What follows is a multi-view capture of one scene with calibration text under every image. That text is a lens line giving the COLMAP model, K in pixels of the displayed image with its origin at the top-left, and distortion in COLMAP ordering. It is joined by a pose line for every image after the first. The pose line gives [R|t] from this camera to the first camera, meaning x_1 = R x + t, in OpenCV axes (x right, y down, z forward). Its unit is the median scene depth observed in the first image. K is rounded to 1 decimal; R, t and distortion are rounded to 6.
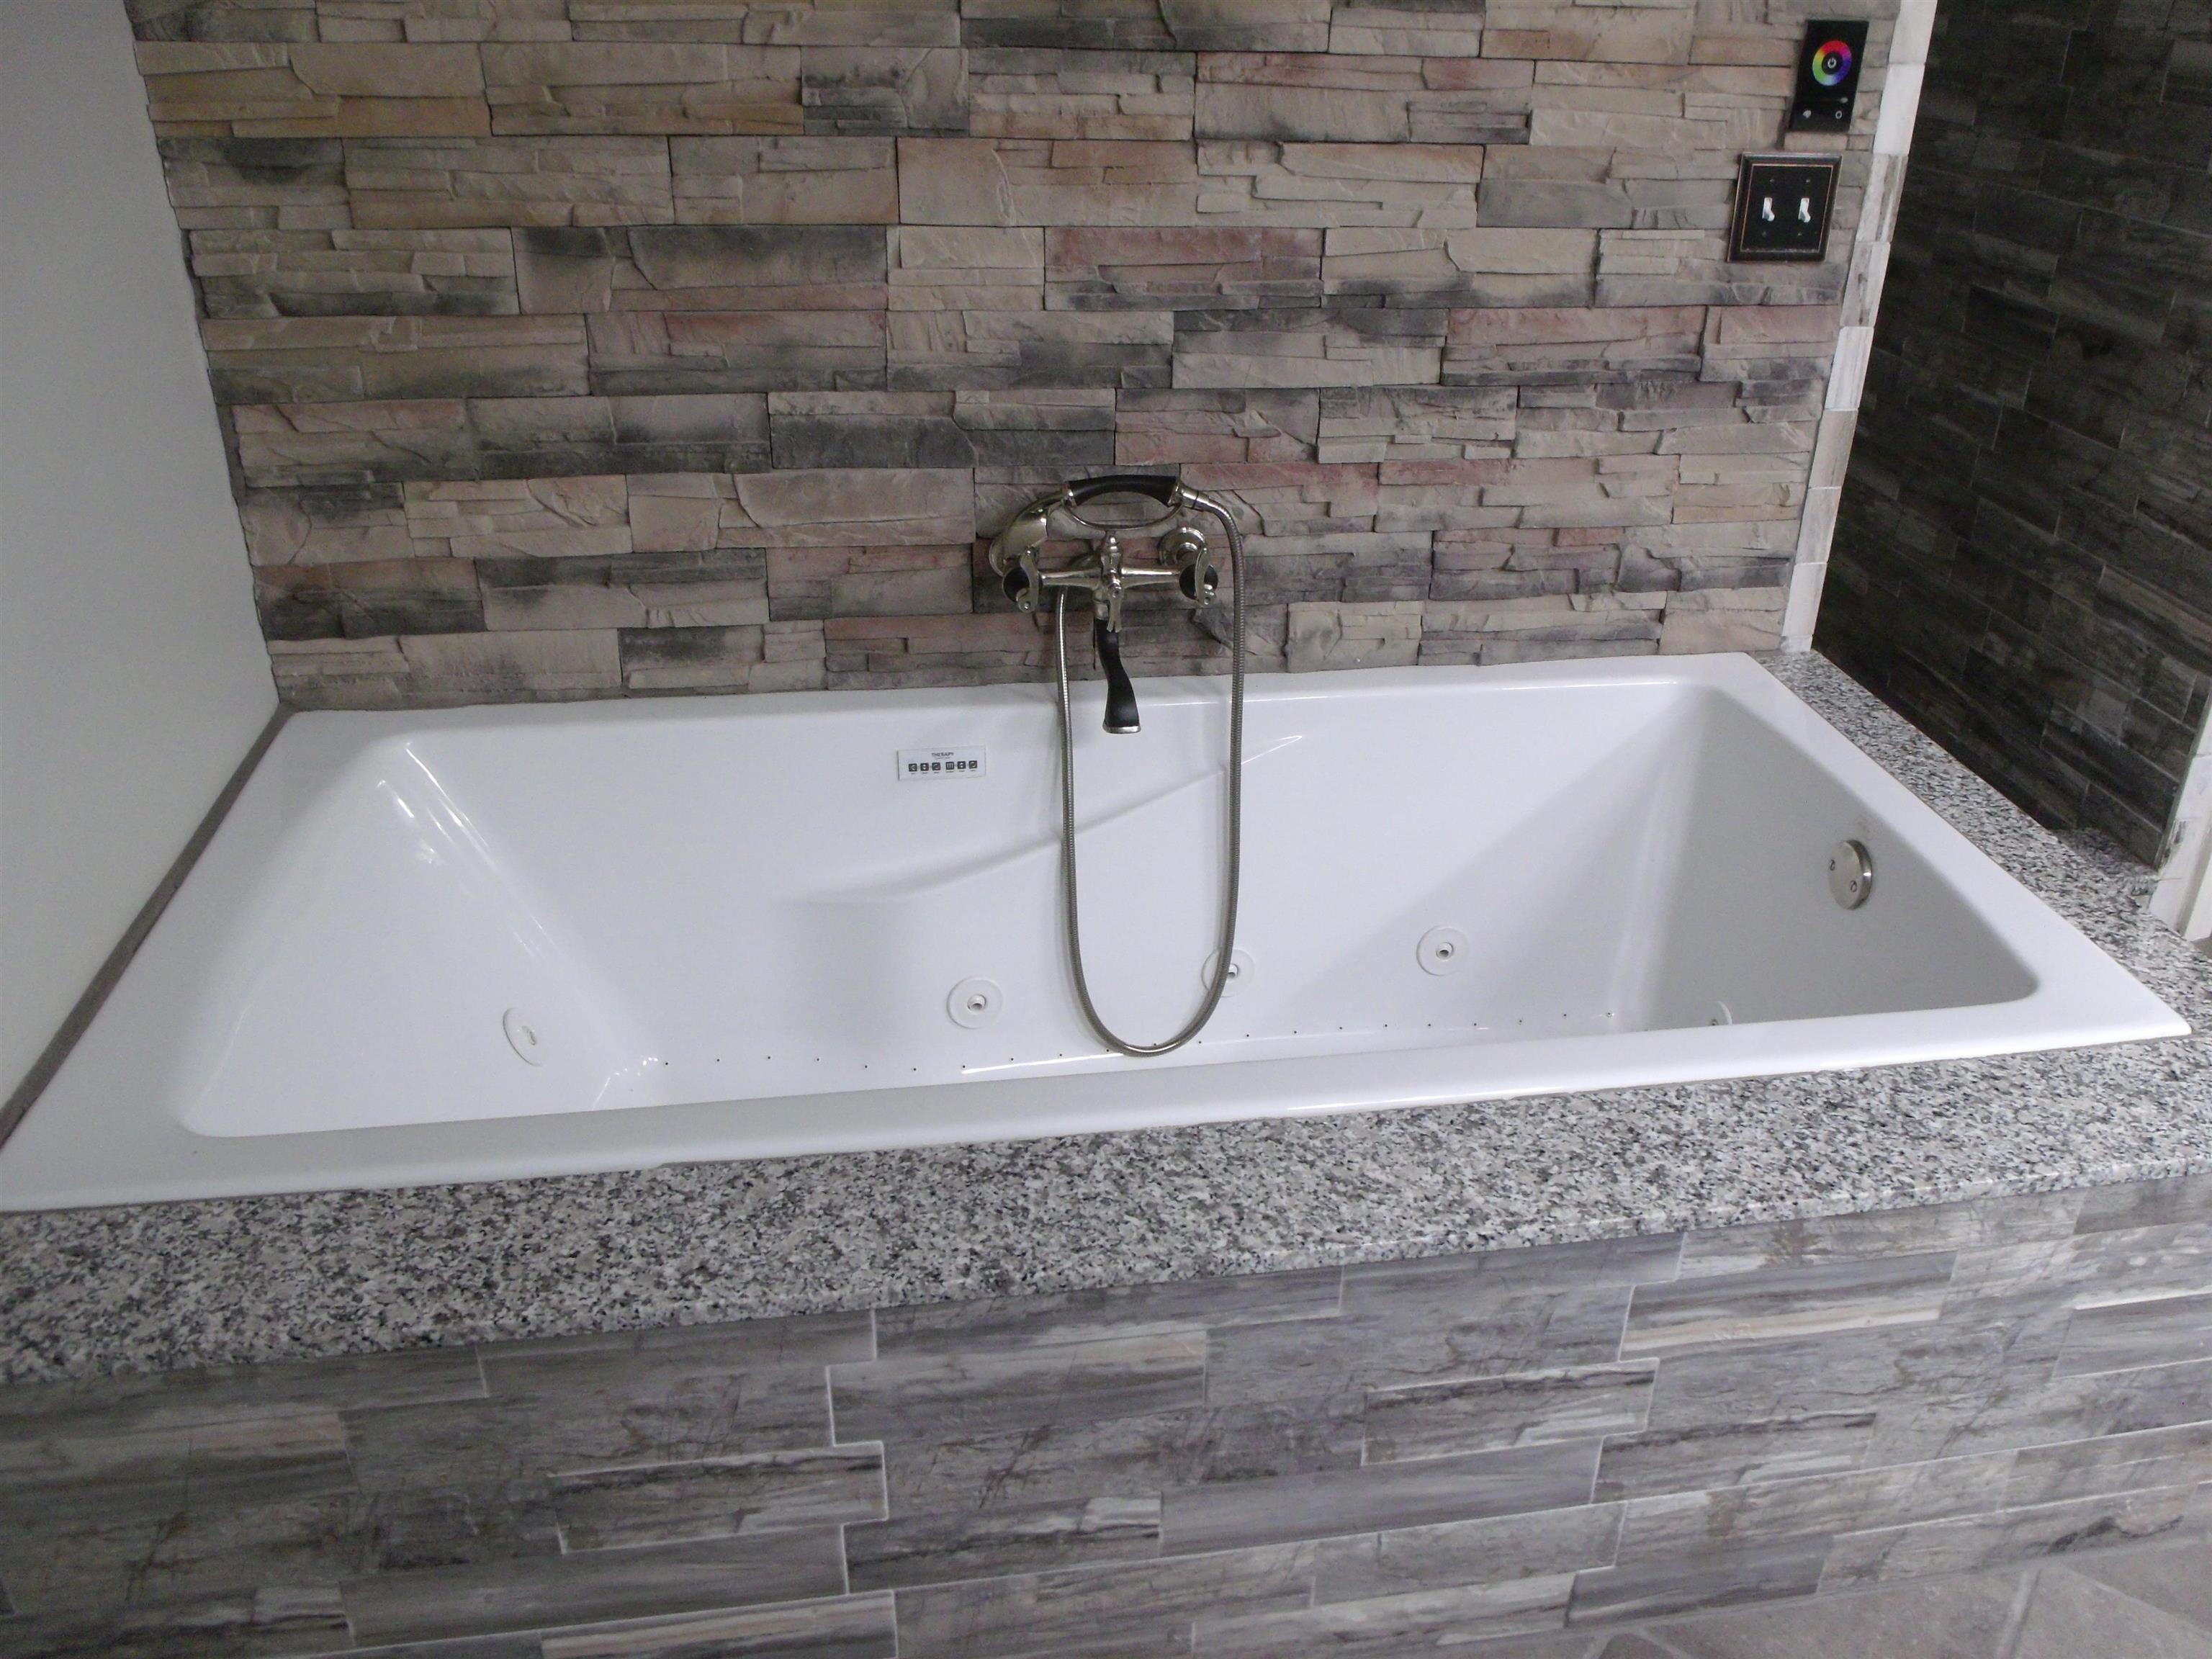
lens RADIAL K [[1762.8, 0, 1124.6], [0, 1762.8, 829.7], [0, 0, 1]] dist [-0.044857, 0.008860]
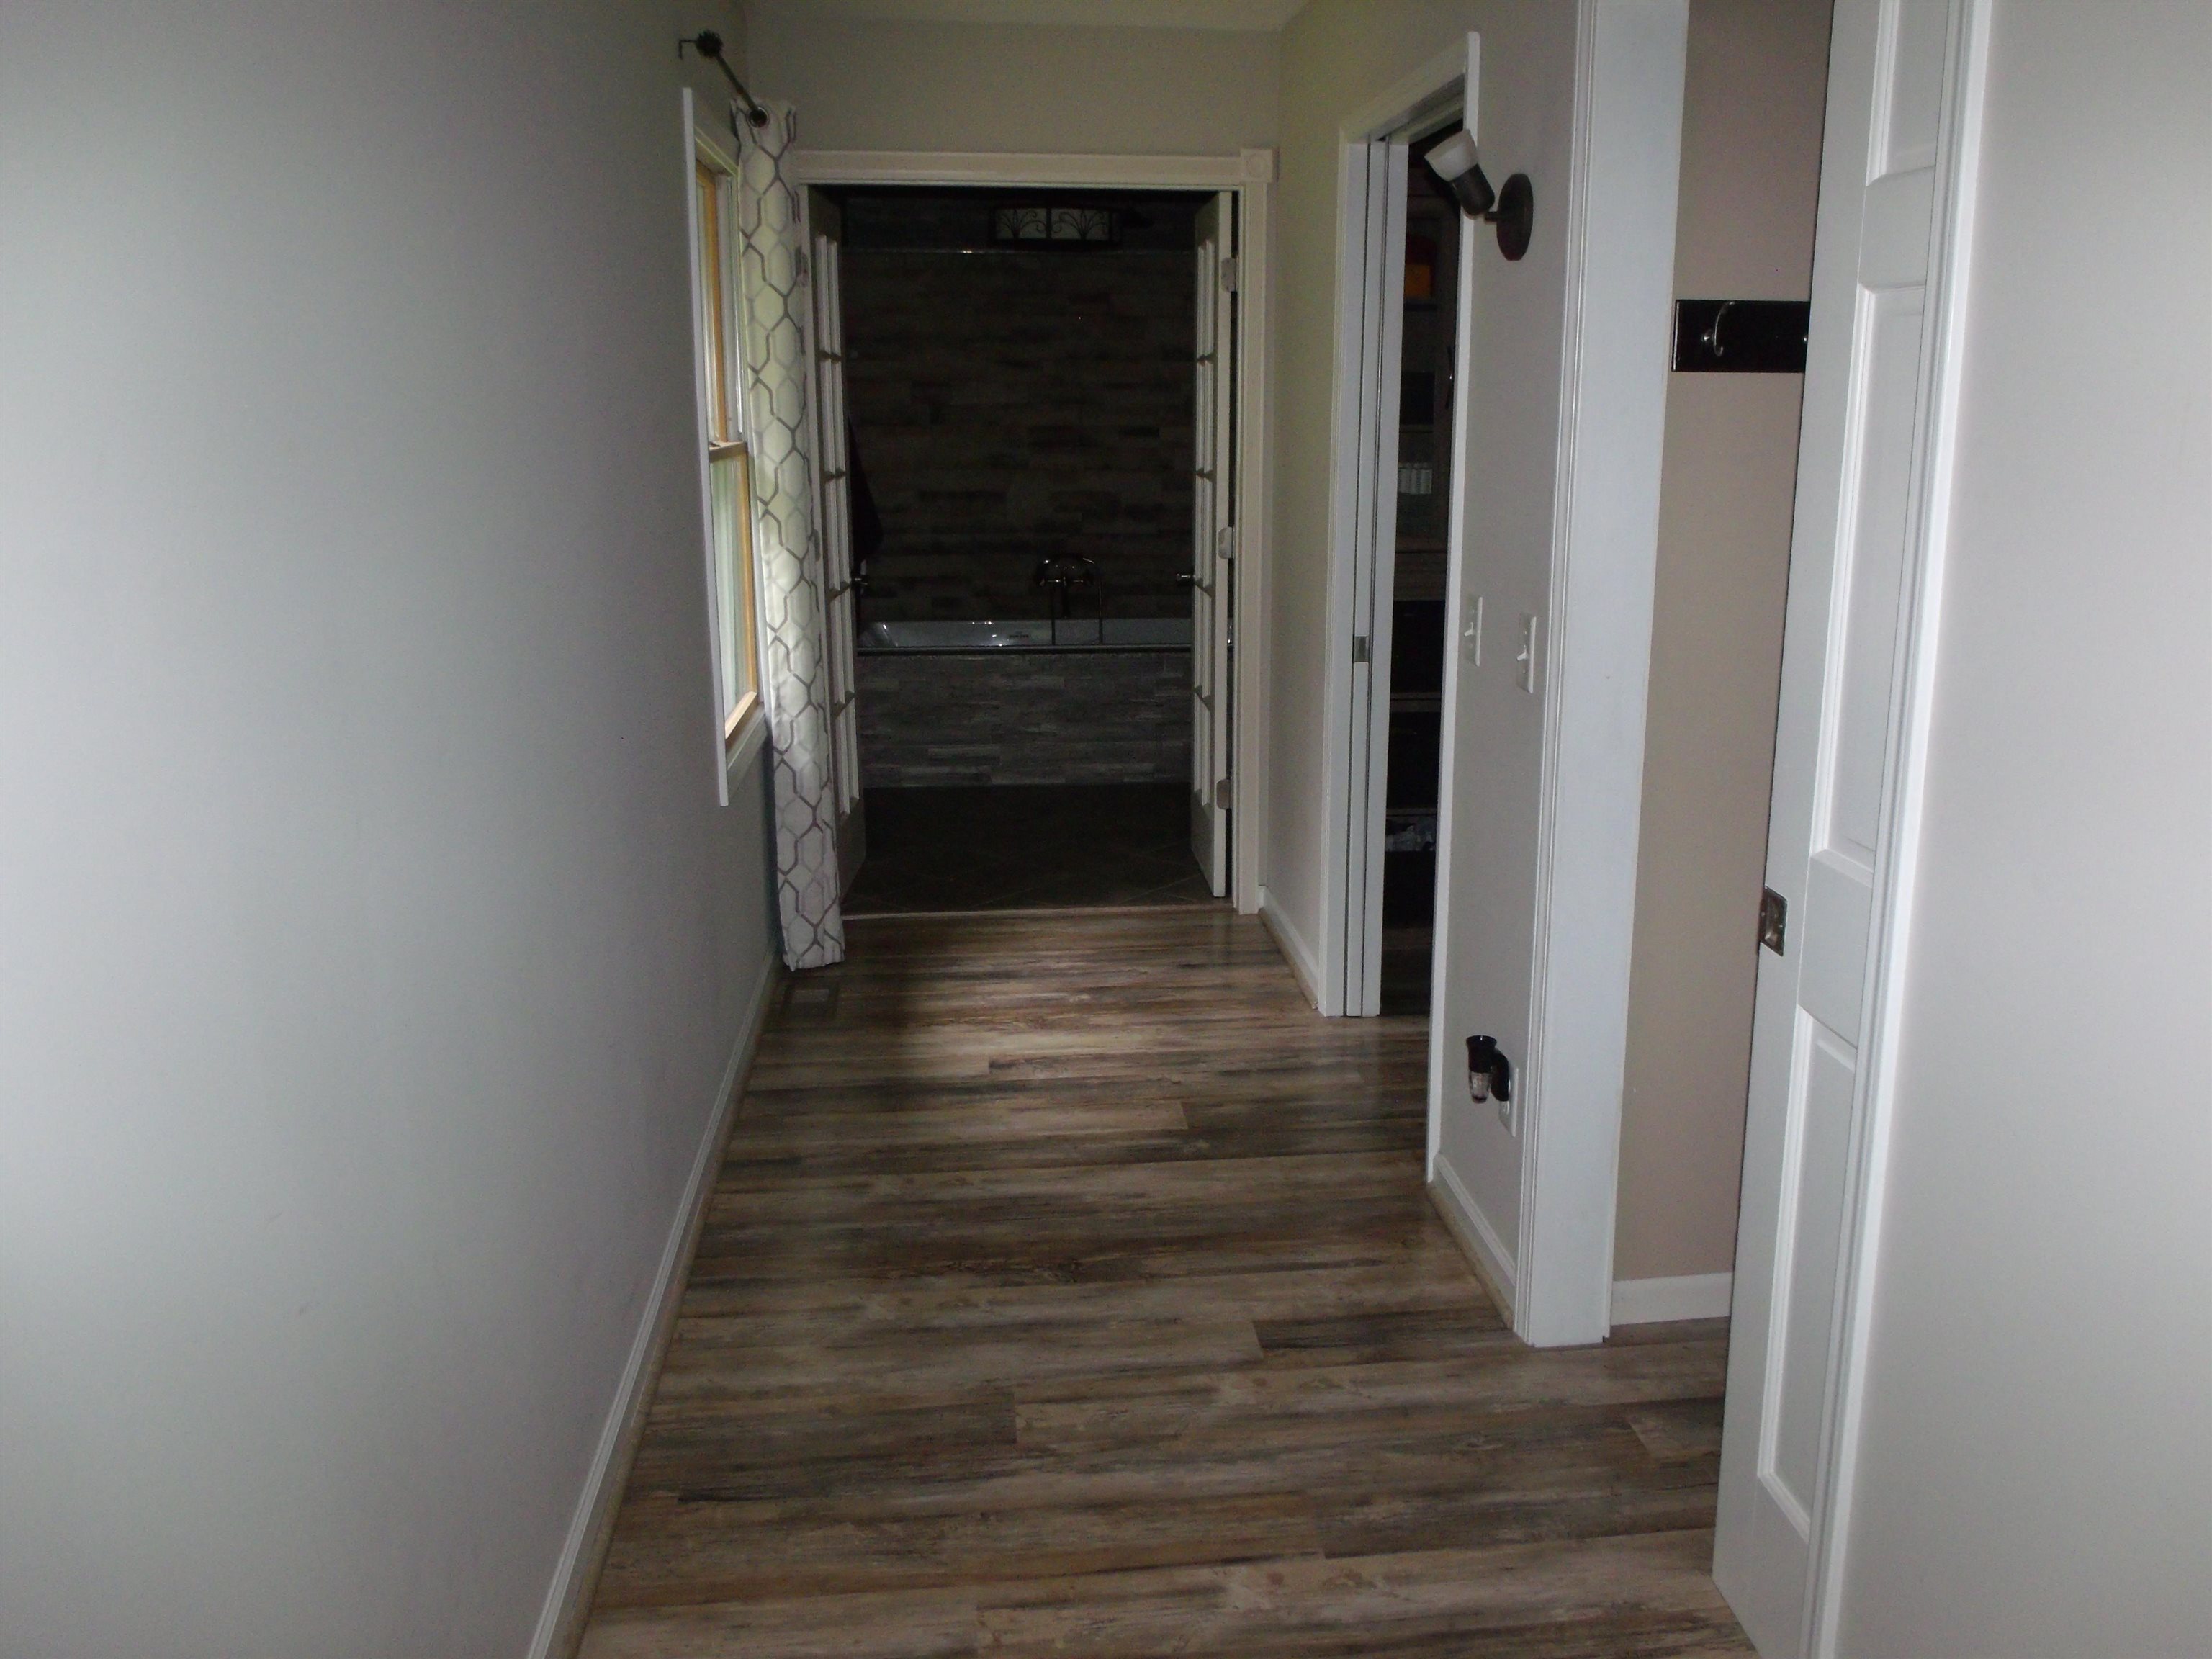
lens RADIAL K [[1762.8, 0, 1101.3], [0, 1762.8, 825.7], [0, 0, 1]] dist [-0.044857, 0.008860]
pose [[0.996773, -0.001588, -0.080251, 0.363274], [-0.017140, 0.972533, -0.232134, 1.215735], [0.078415, 0.232761, 0.969368, -2.471084]]
